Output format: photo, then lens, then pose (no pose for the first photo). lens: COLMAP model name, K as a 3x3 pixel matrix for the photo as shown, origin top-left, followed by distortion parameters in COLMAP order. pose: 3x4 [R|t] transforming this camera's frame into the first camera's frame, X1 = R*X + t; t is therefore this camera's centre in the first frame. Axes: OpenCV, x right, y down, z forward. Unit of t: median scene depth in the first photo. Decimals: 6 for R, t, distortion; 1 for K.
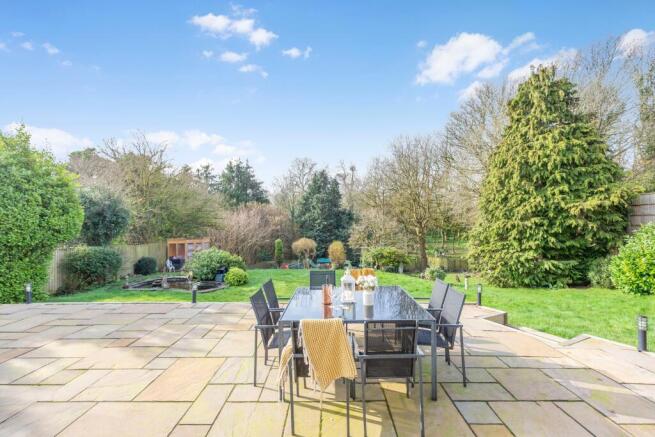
lens RADIAL K [[290.6, 0, 327.5], [0, 290.6, 218.5], [0, 0, 1]] dist [0.017570, 0.000066]
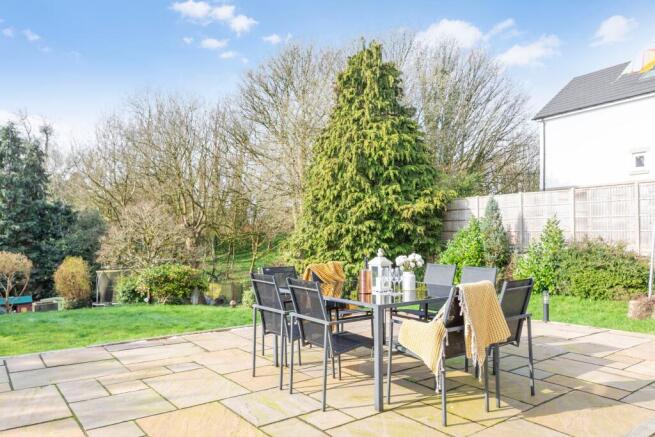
lens RADIAL K [[464.2, 0, 327.0], [0, 464.2, 228.2], [0, 0, 1]] dist [0.036369, 0.000257]
pose [[0.790718, 0.019083, 0.611883, -0.193507], [-0.017933, 0.999807, -0.008006, 0.030445], [-0.611918, -0.004642, 0.790908, 0.024604]]
